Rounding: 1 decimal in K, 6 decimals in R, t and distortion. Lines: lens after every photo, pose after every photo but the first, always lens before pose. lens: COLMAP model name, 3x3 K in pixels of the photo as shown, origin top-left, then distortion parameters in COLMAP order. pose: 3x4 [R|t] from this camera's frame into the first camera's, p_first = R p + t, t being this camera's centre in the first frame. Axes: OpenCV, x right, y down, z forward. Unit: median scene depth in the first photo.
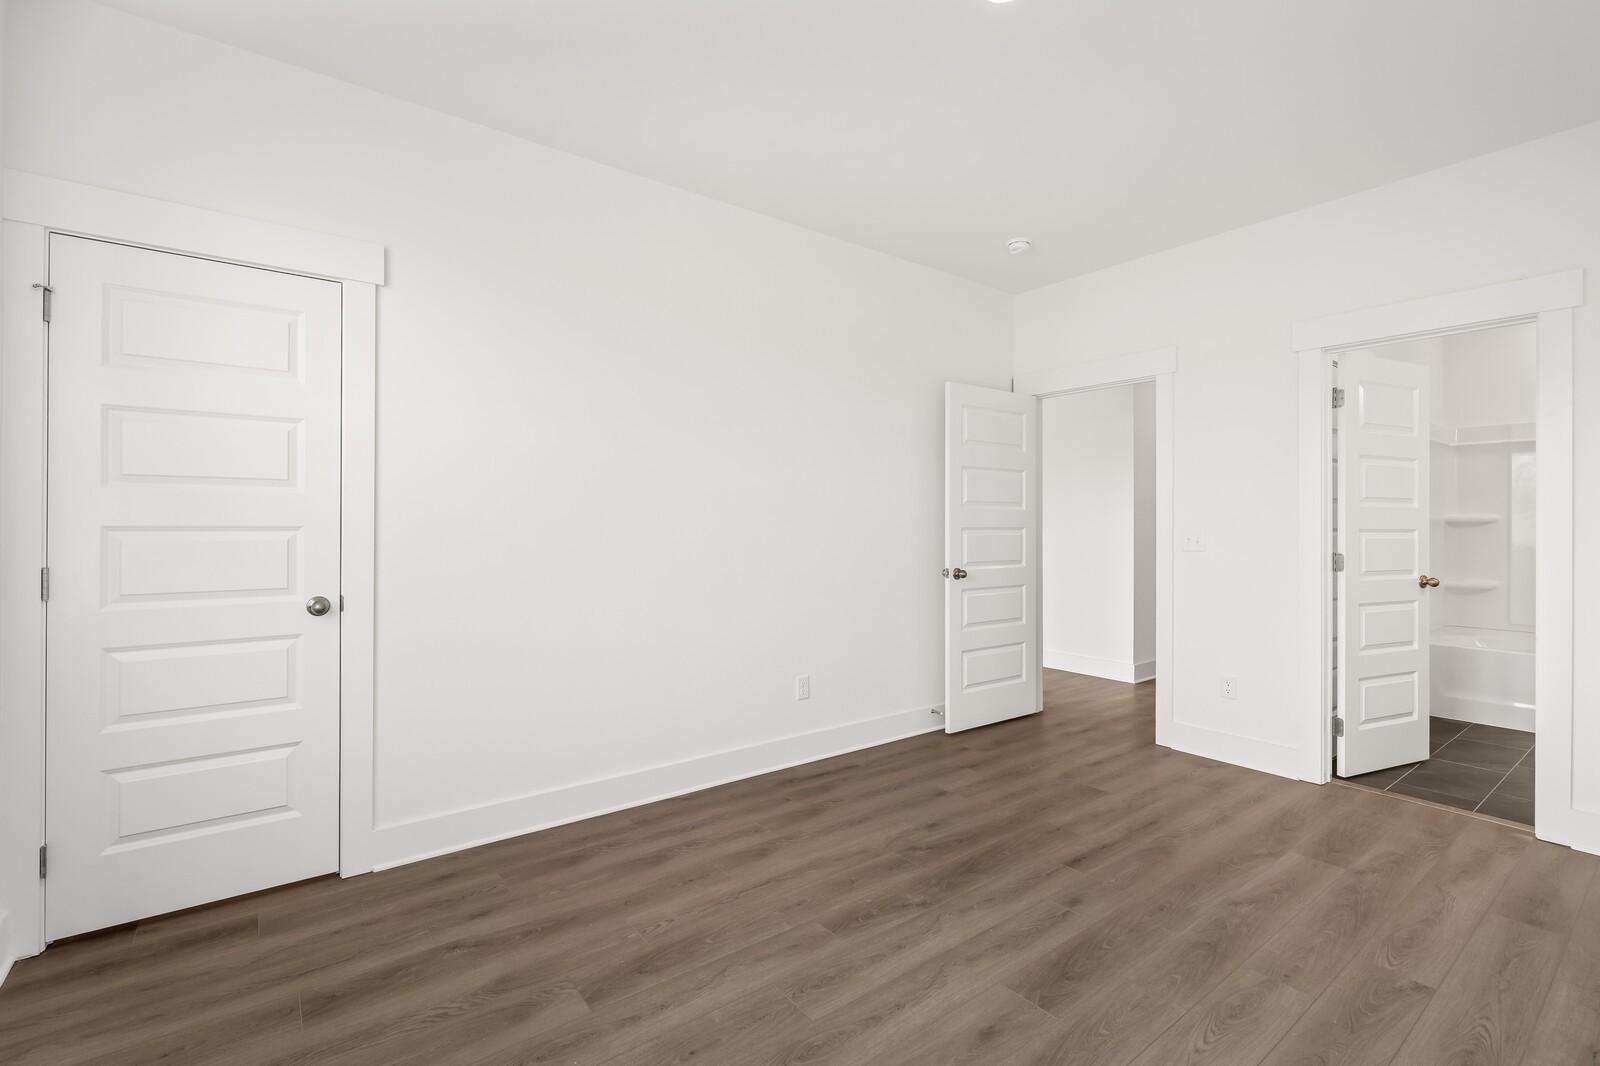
lens RADIAL K [[687.2, 0, 797.8], [0, 687.2, 535.4], [0, 0, 1]] dist [-0.014090, -0.000012]
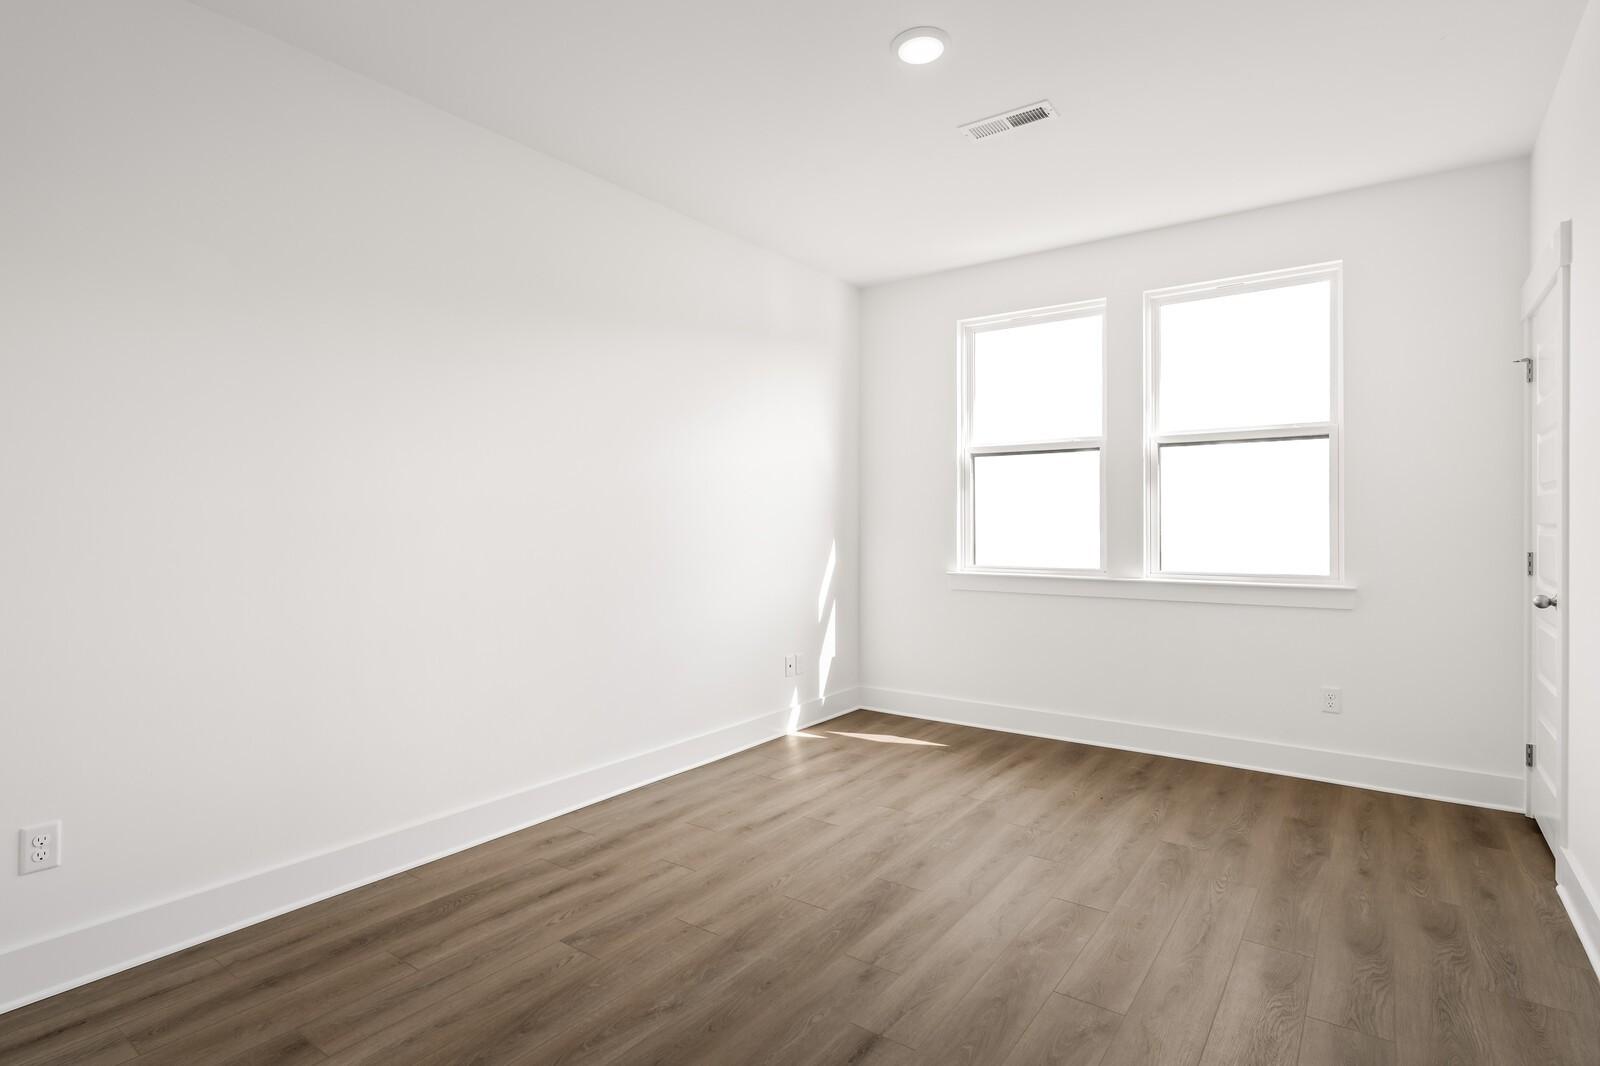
lens RADIAL K [[785.3, 0, 811.2], [0, 785.3, 538.5], [0, 0, 1]] dist [-0.003581, -0.000581]
pose [[-0.949047, 0.007199, -0.315051, 0.840564], [-0.003809, 0.999404, 0.034311, -0.026830], [0.315110, 0.033763, -0.948454, 2.046705]]
